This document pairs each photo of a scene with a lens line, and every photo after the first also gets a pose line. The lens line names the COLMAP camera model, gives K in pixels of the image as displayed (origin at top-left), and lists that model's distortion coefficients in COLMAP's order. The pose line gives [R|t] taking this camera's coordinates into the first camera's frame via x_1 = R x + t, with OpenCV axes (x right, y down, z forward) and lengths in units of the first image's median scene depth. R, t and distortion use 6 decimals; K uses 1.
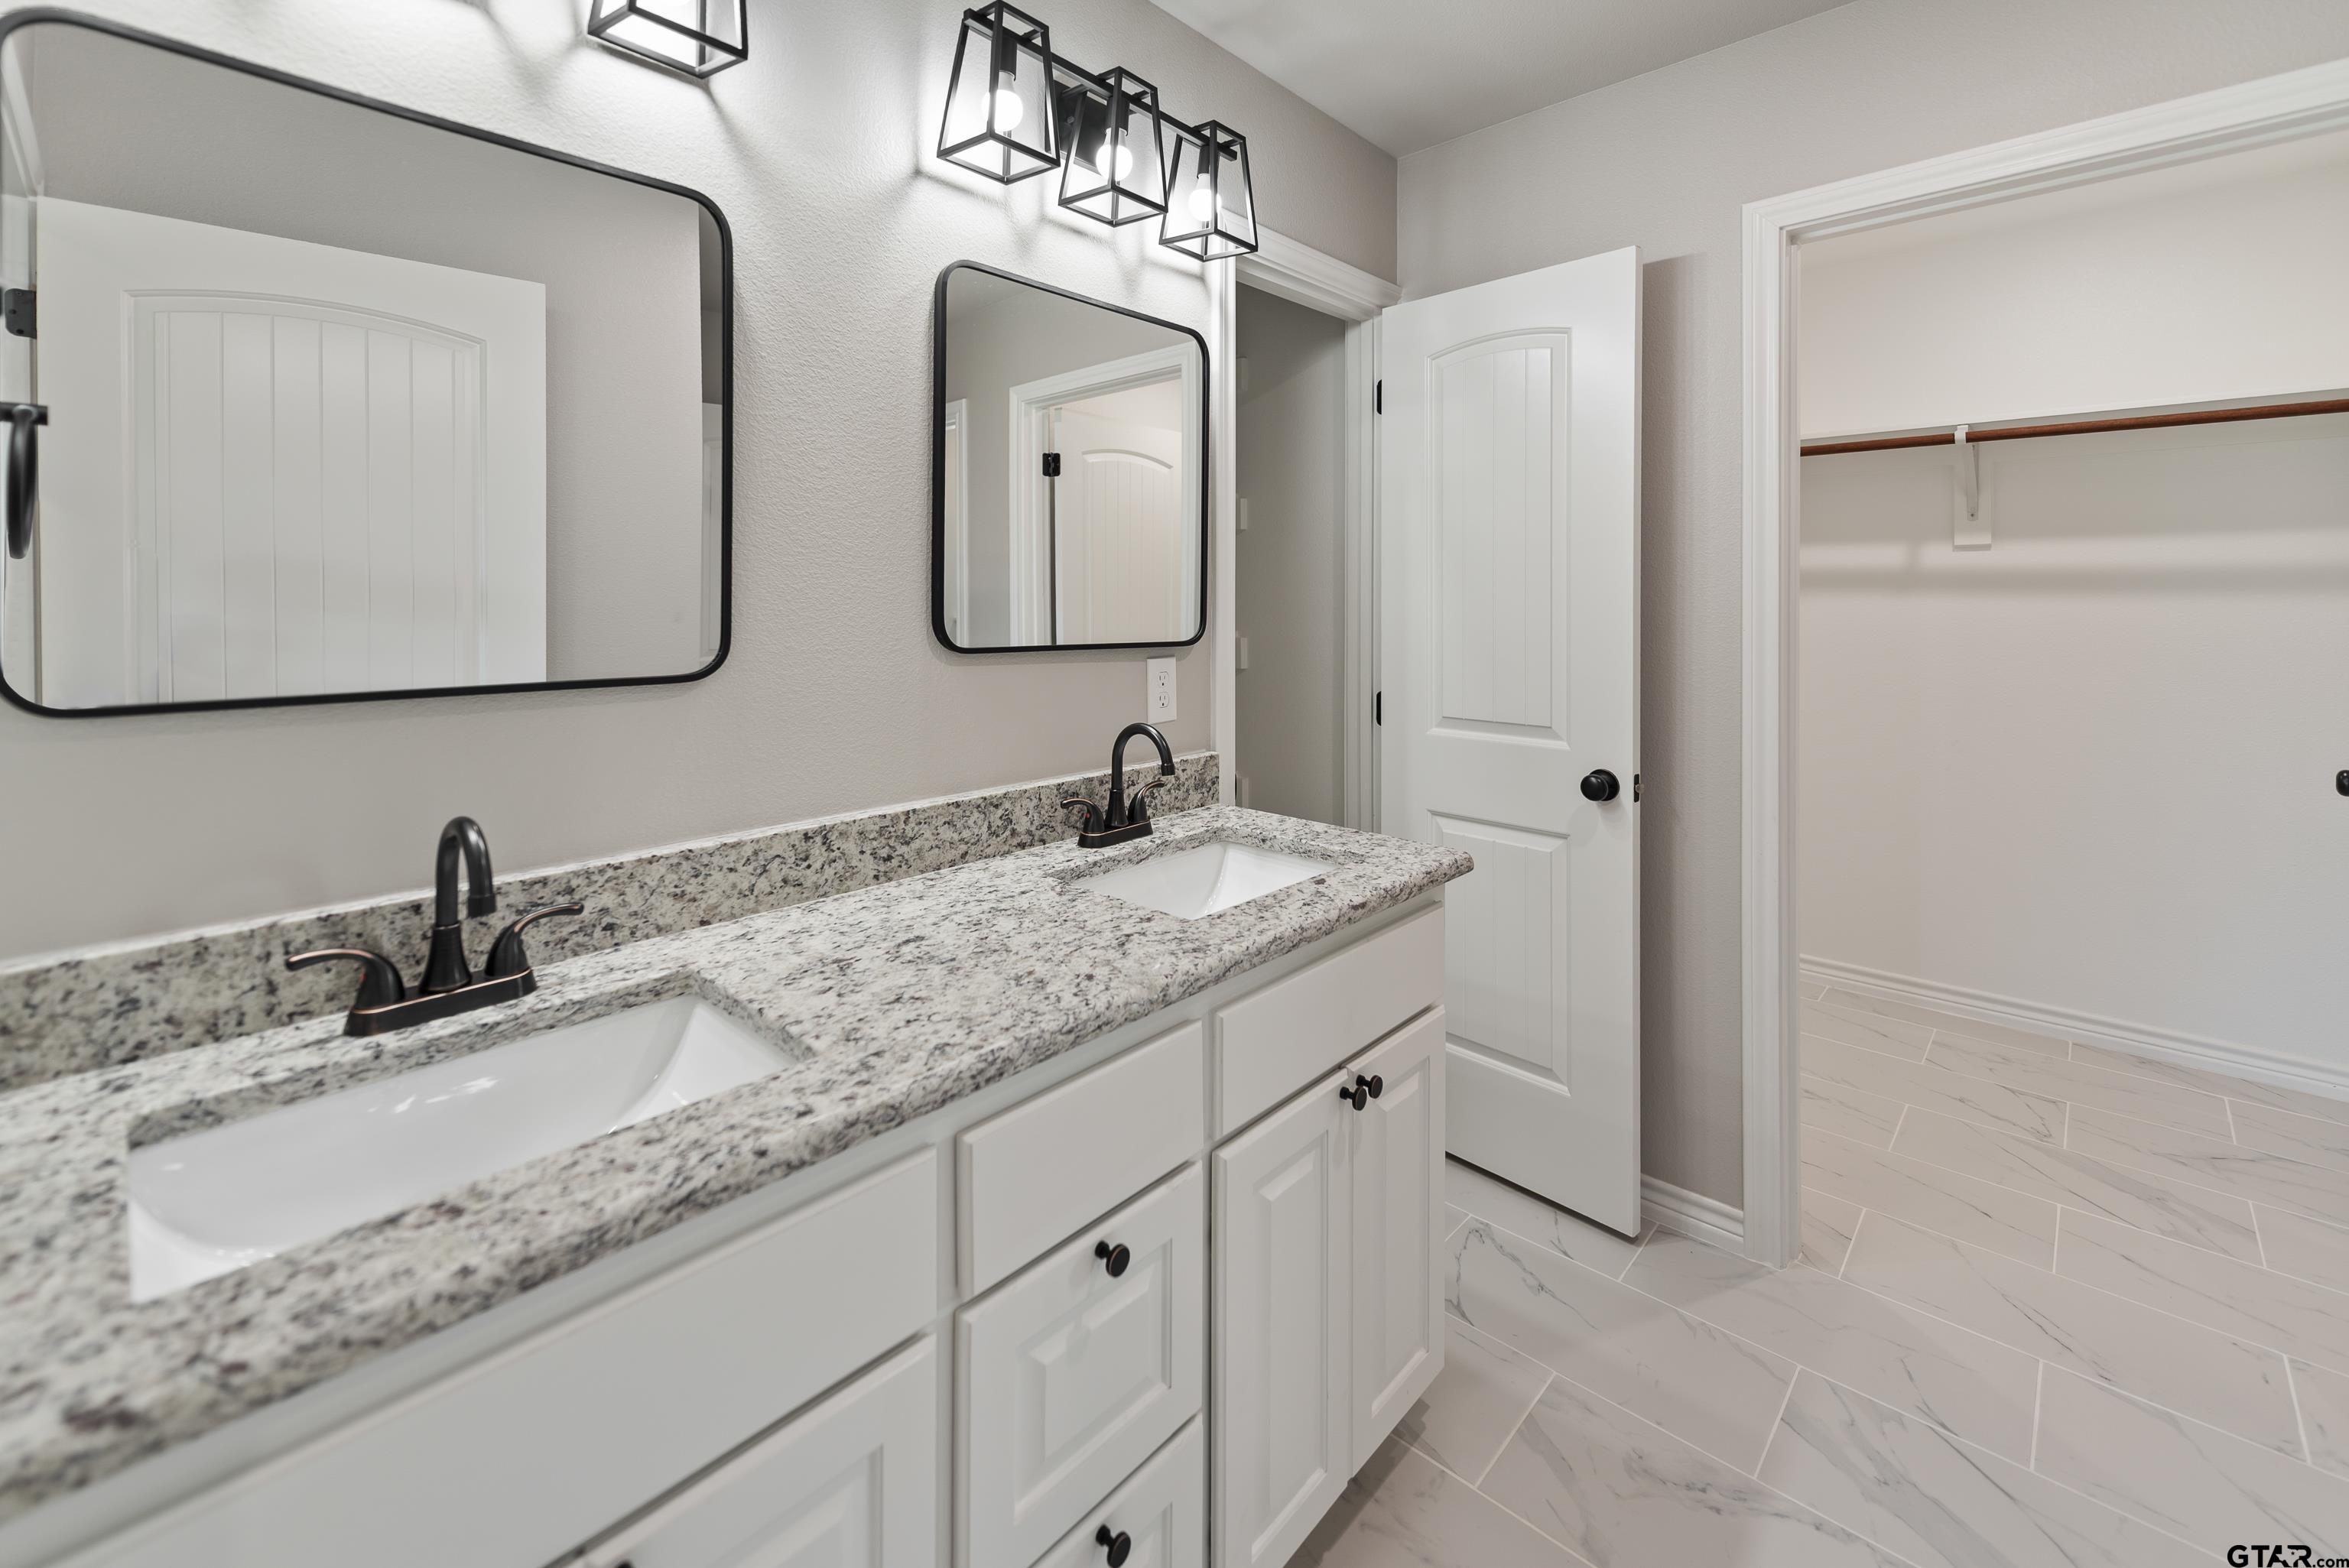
lens RADIAL K [[958.5, 0, 1229.2], [0, 958.5, 608.9], [0, 0, 1]] dist [0.009291, -0.002201]
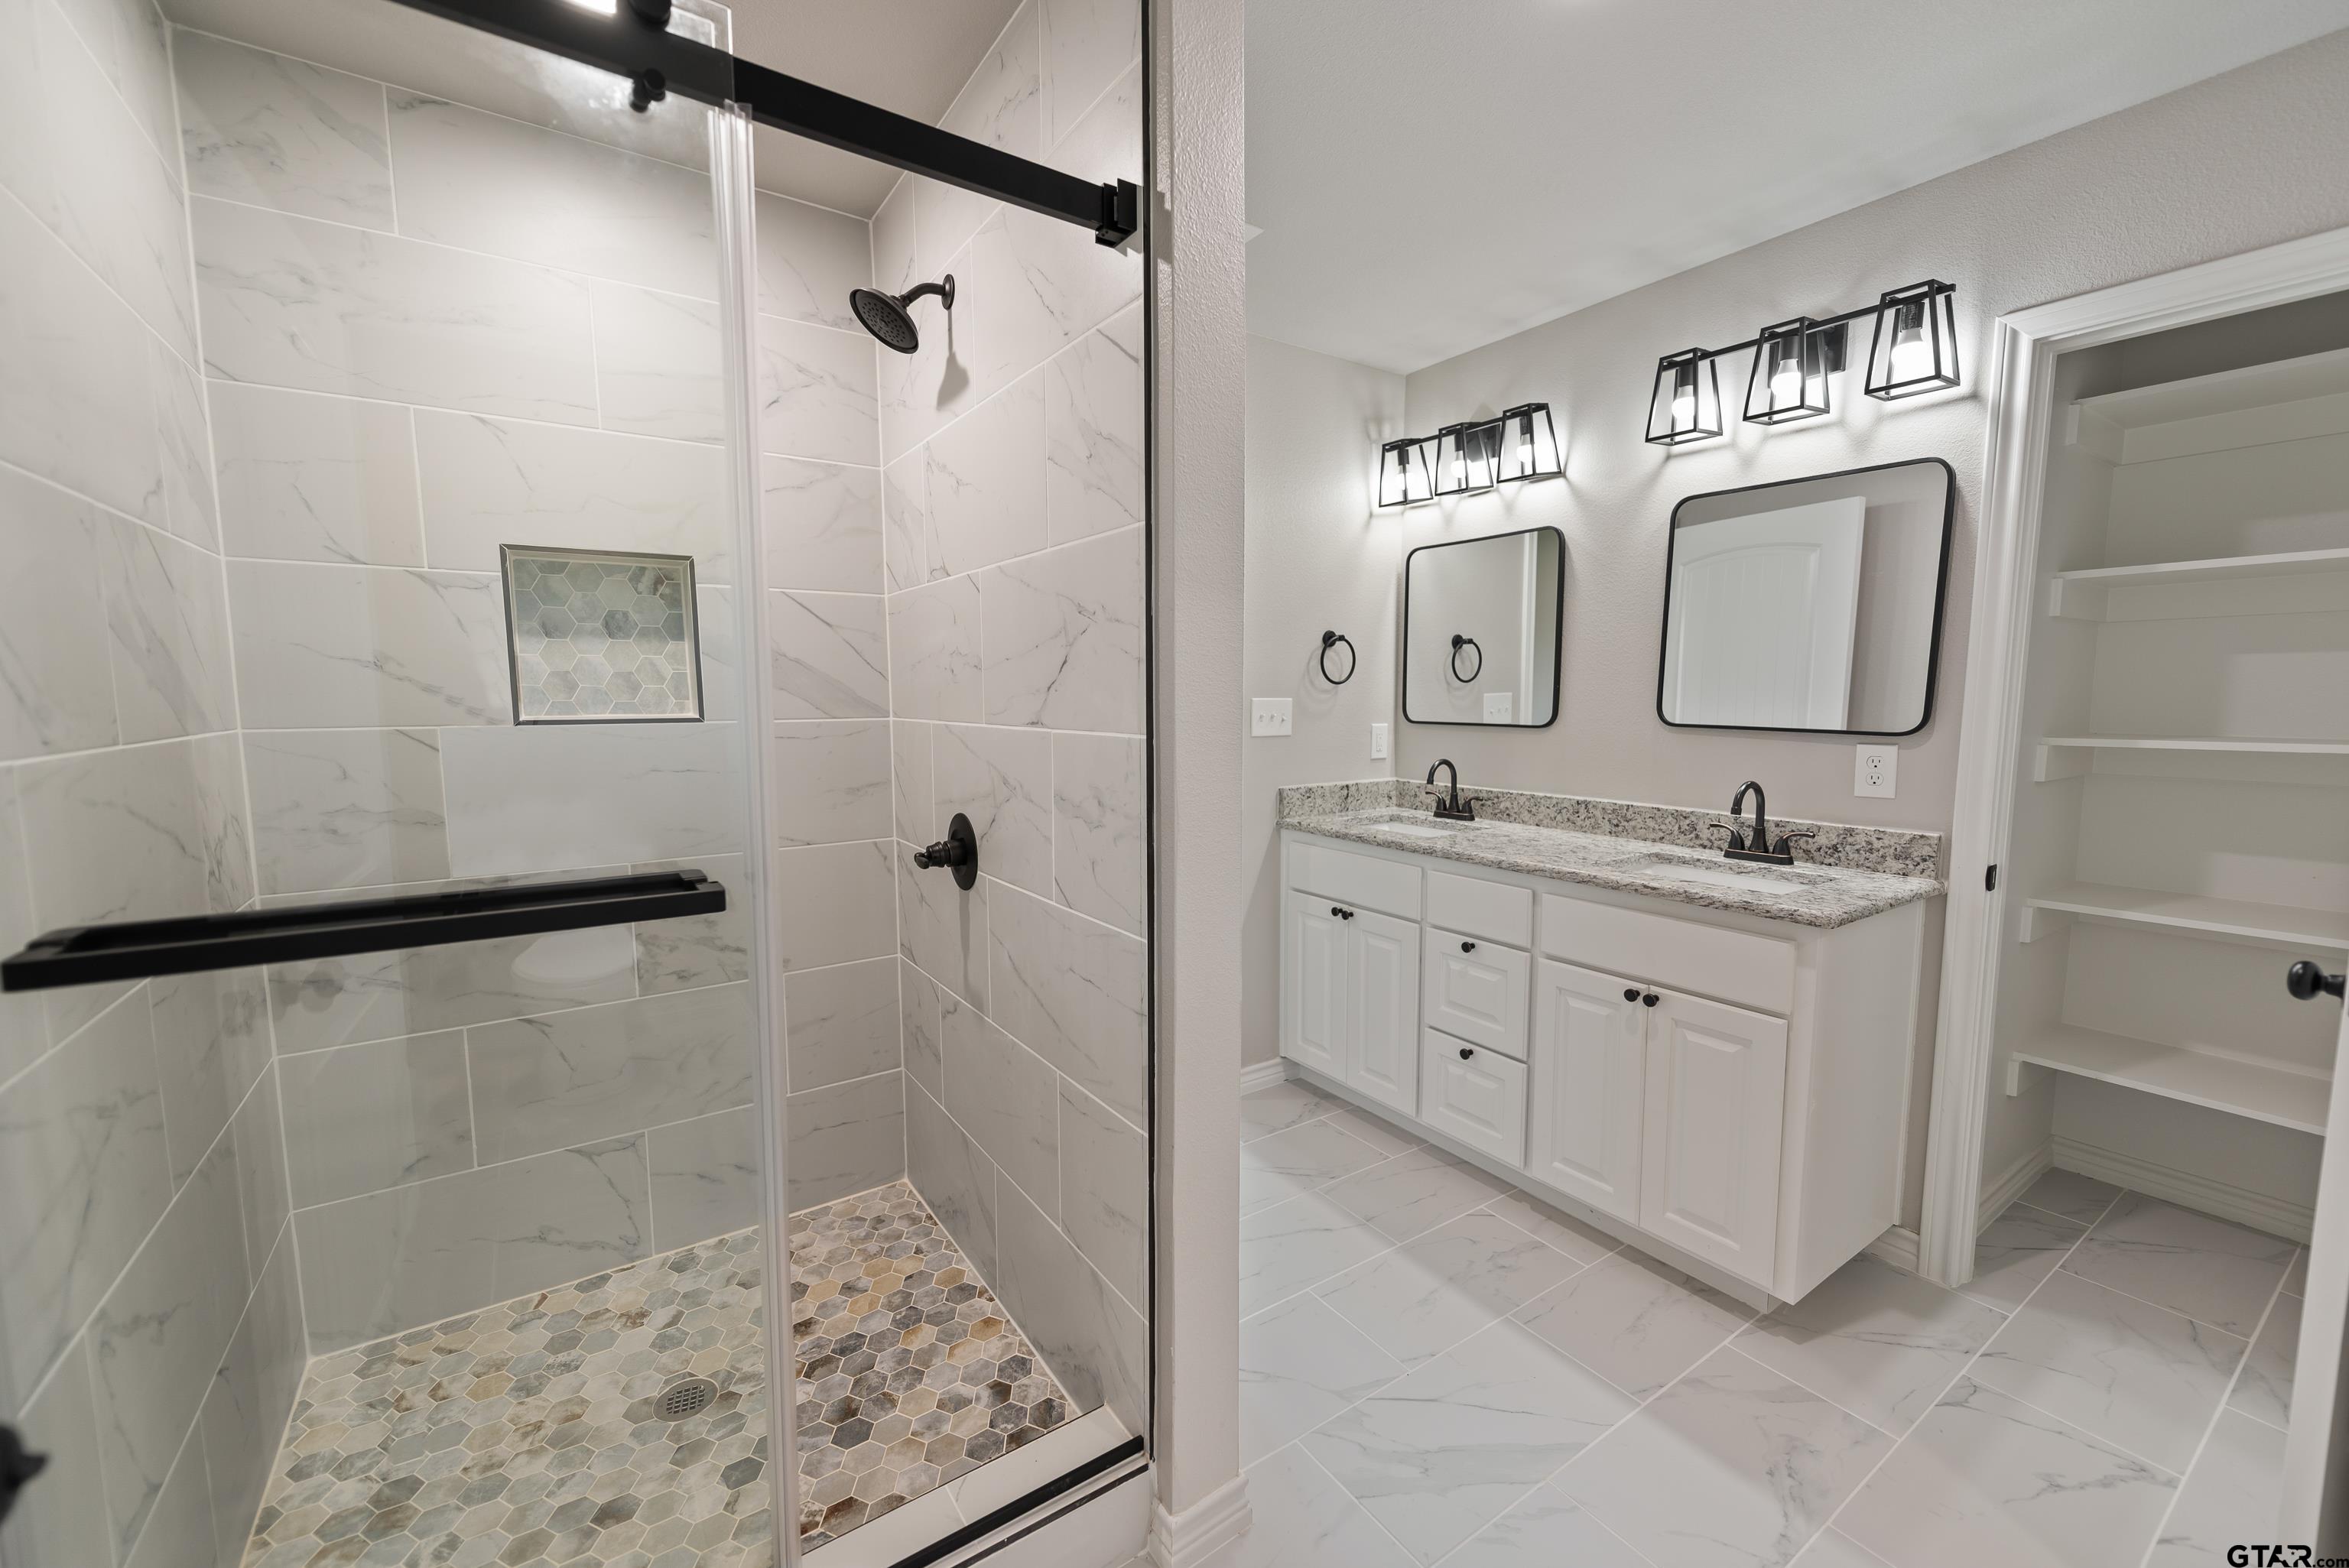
lens RADIAL K [[958.5, 0, 1169.9], [0, 958.5, 791.3], [0, 0, 1]] dist [0.009291, -0.002201]
pose [[-0.223139, 0.105614, -0.969048, 1.896727], [-0.007323, 0.993904, 0.110009, -0.026342], [0.974759, 0.031644, -0.221006, 0.563689]]
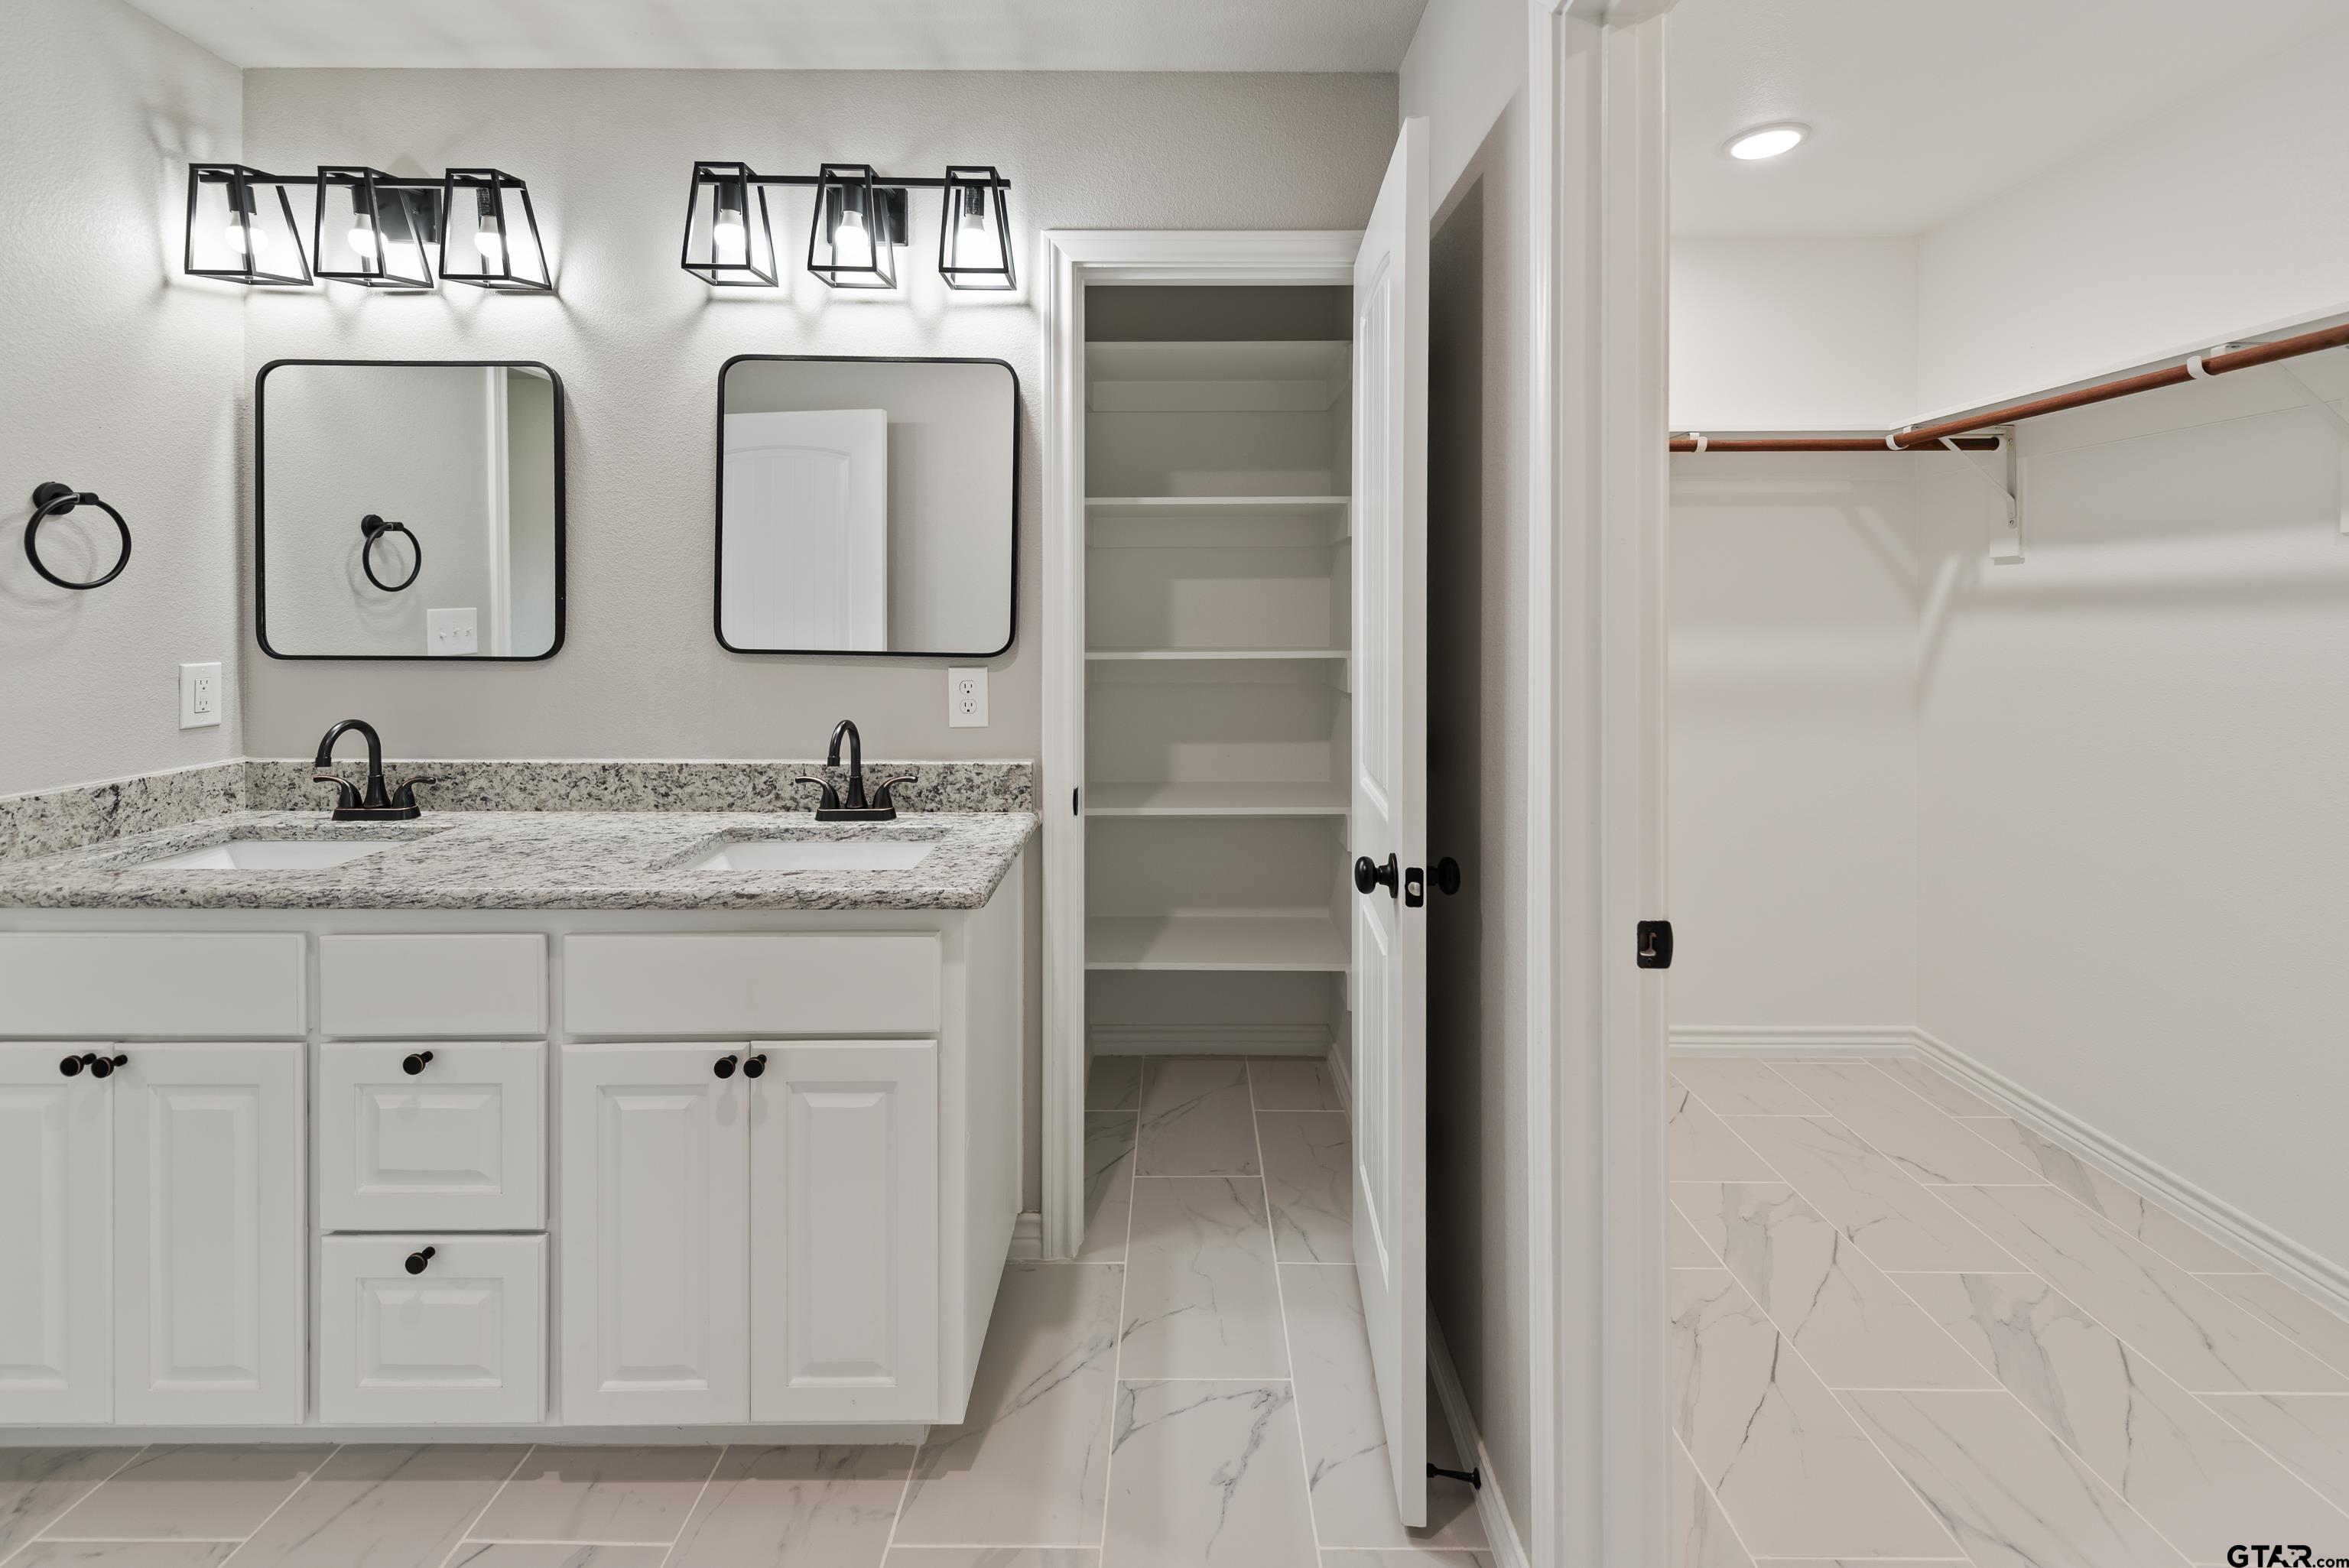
lens RADIAL K [[976.3, 0, 1183.2], [0, 976.3, 619.2], [0, 0, 1]] dist [0.010620, -0.002637]
pose [[0.682976, 0.012109, -0.730340, 1.289890], [-0.013541, 0.999901, 0.003915, -0.016023], [0.730315, 0.007216, 0.683072, 0.604016]]
